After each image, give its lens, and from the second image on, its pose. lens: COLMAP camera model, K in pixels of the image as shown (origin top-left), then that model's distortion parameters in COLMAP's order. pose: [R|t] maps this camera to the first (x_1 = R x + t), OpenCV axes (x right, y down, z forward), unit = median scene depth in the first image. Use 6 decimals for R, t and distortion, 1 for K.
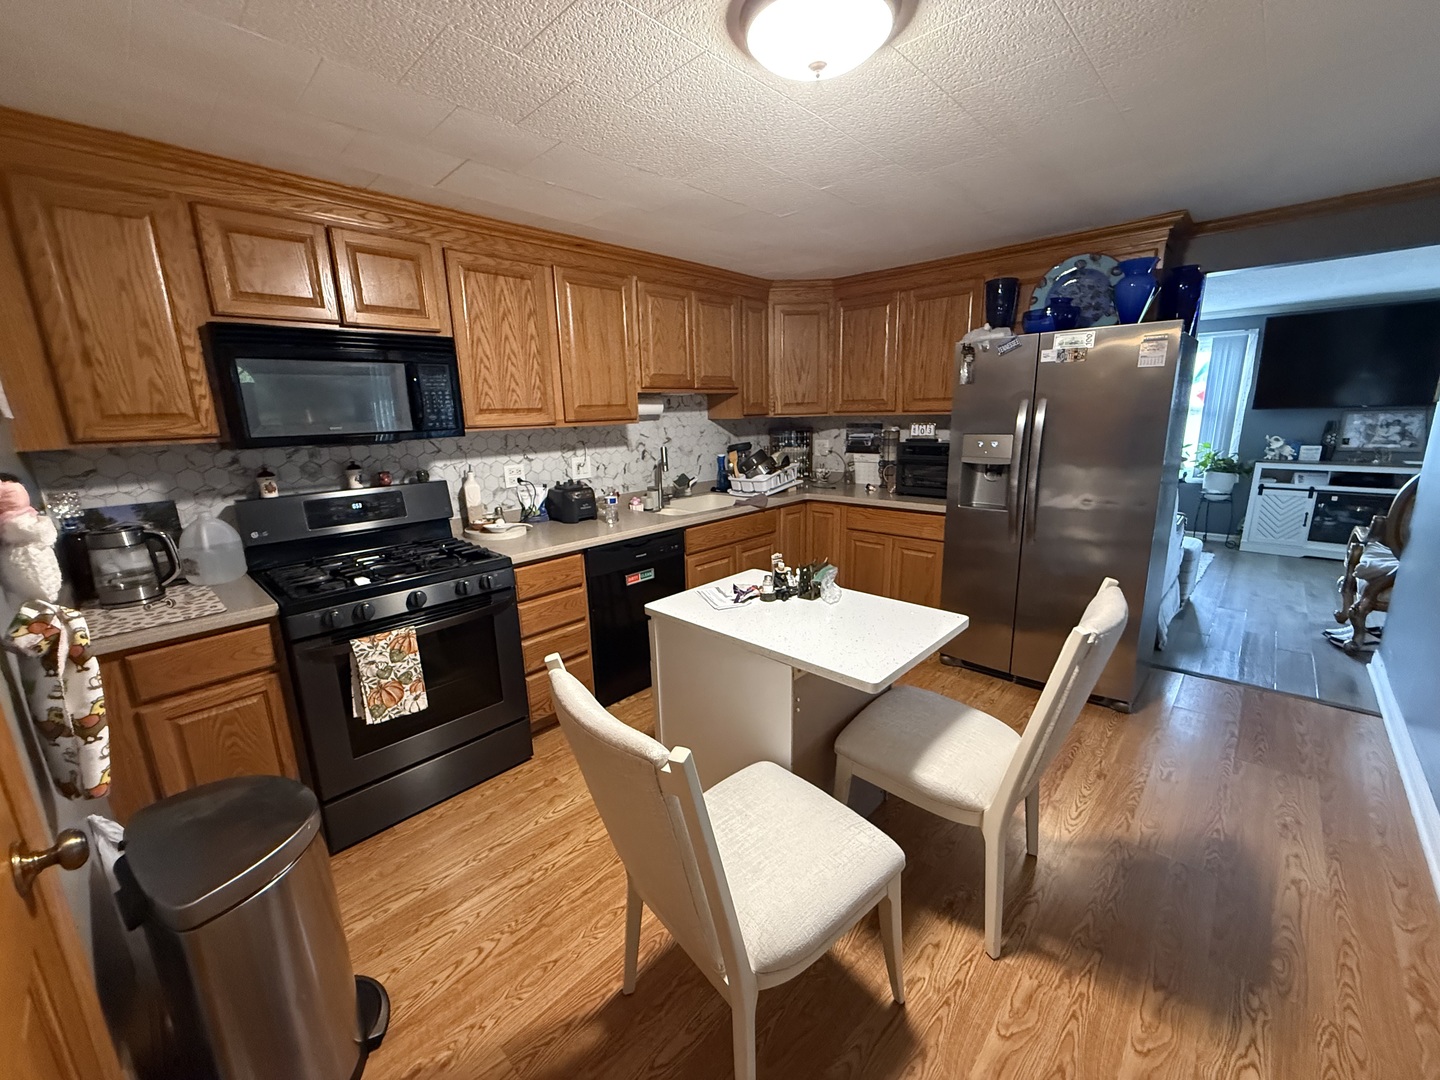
lens RADIAL K [[575.4, 0, 715.3], [0, 575.4, 540.9], [0, 0, 1]] dist [-0.000733, 0.000254]
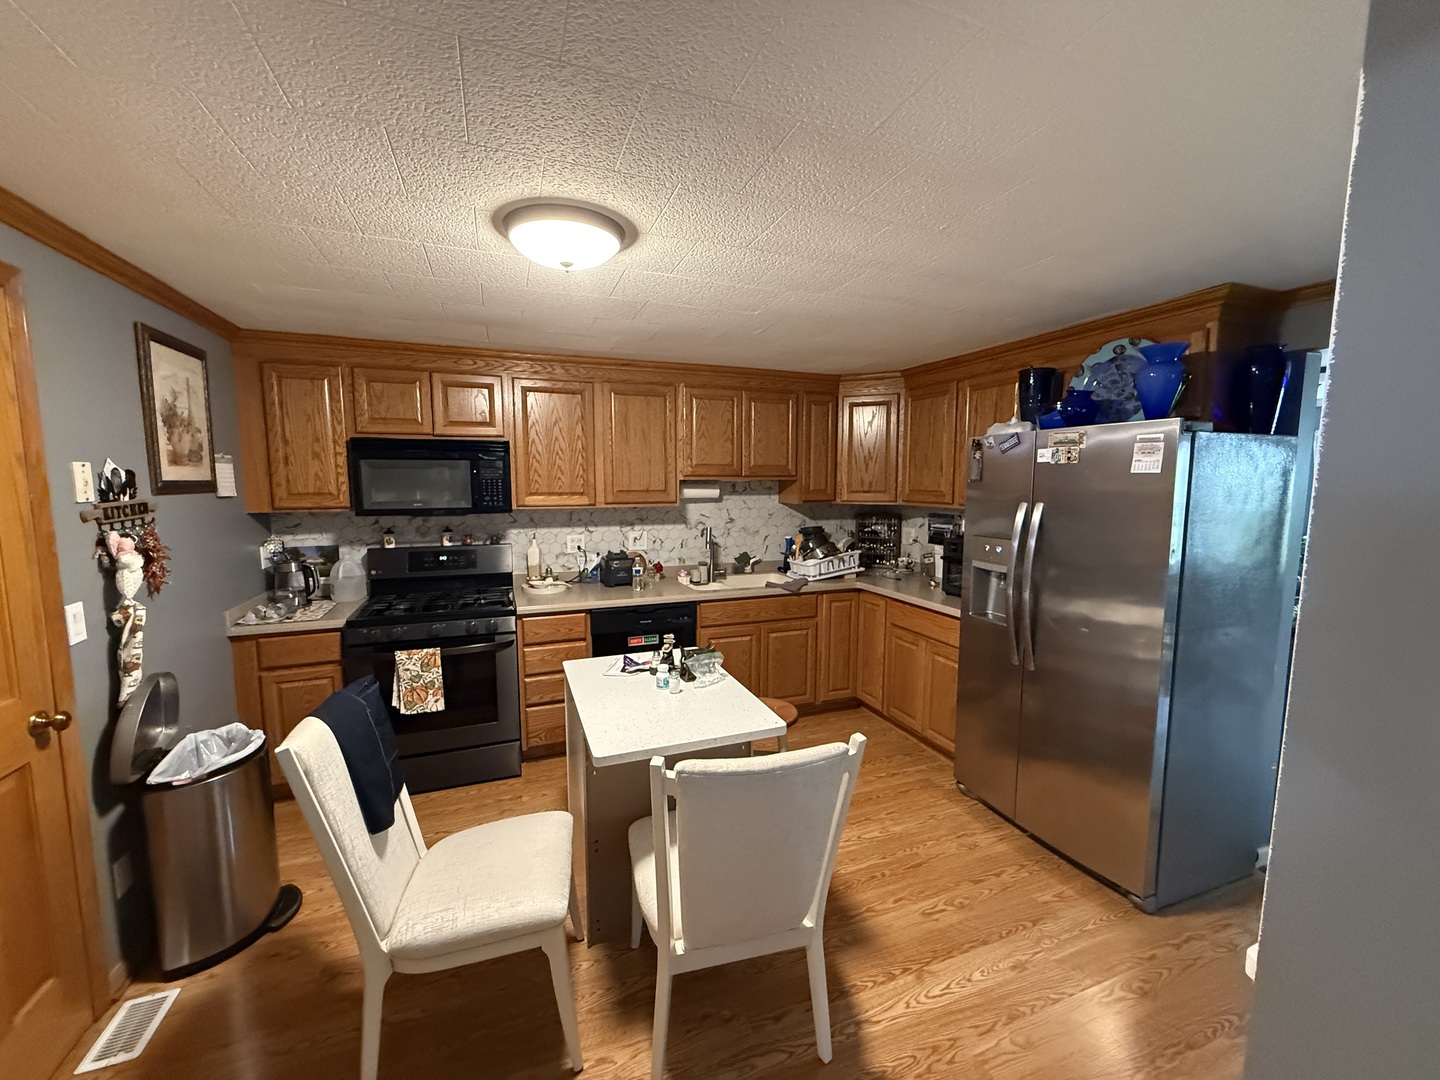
lens RADIAL K [[575.4, 0, 715.3], [0, 575.4, 540.9], [0, 0, 1]] dist [-0.000733, 0.000254]
pose [[0.901665, 0.072565, -0.426304, 0.459699], [-0.120075, 0.989067, -0.085608, -0.050987], [0.415431, 0.128379, 0.900520, 0.012117]]
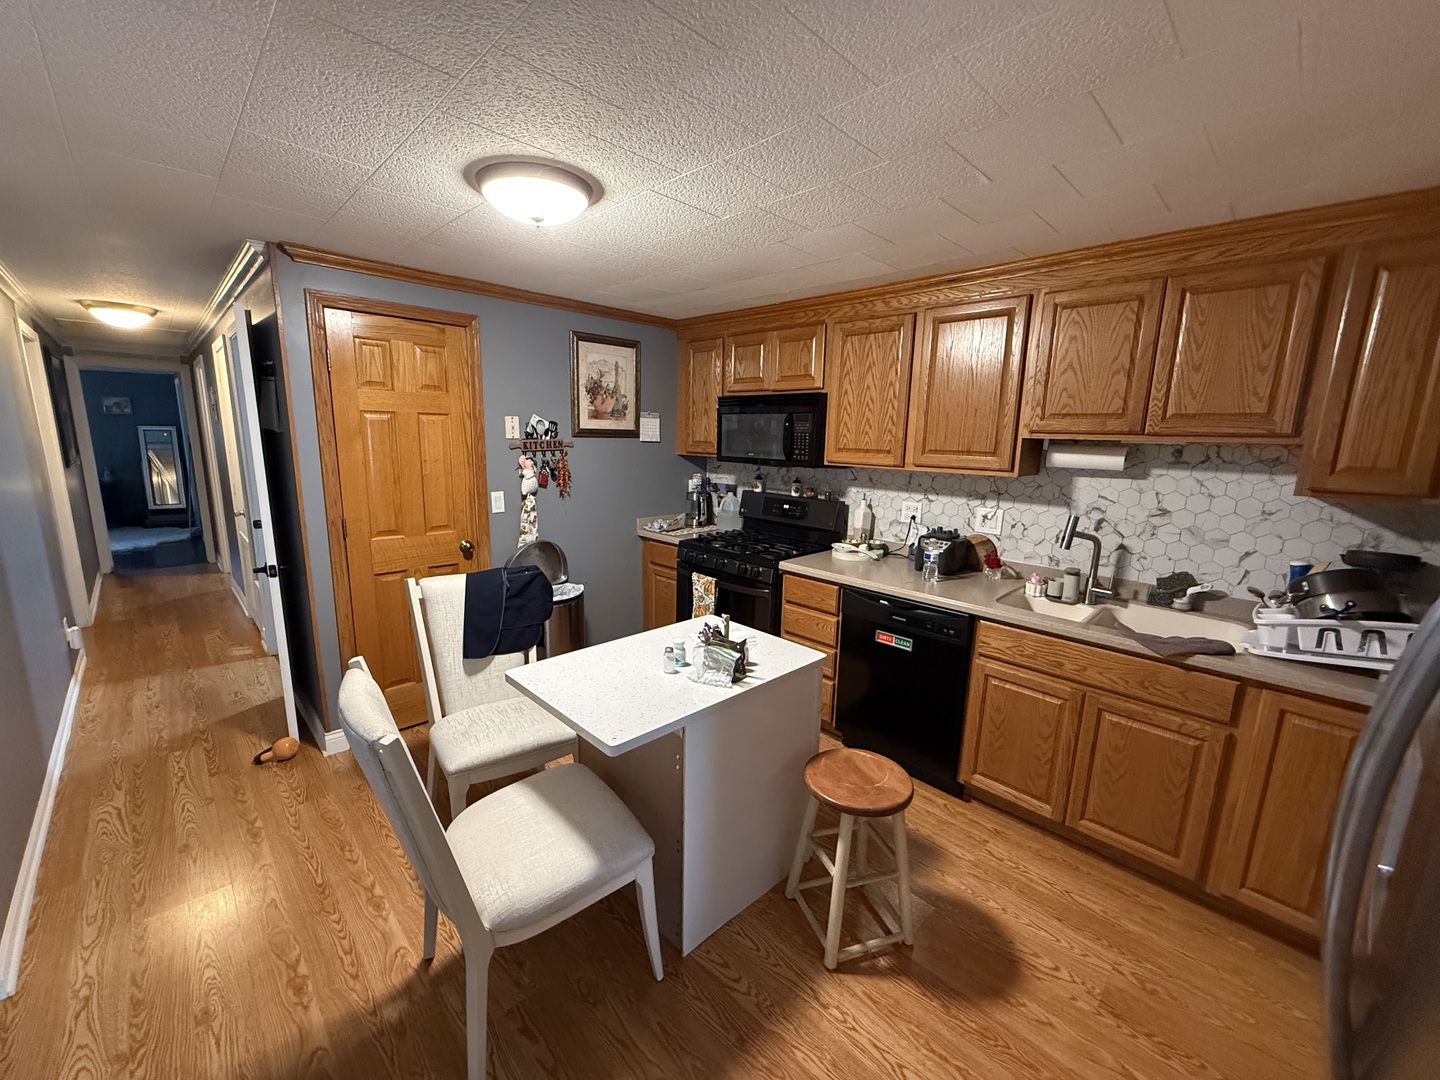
lens RADIAL K [[575.4, 0, 715.3], [0, 575.4, 540.9], [0, 0, 1]] dist [-0.000733, 0.000254]
pose [[-0.030817, 0.210999, -0.977000, 0.711777], [-0.245142, 0.946015, 0.212039, -0.203986], [0.968997, 0.246038, 0.022572, 0.662195]]
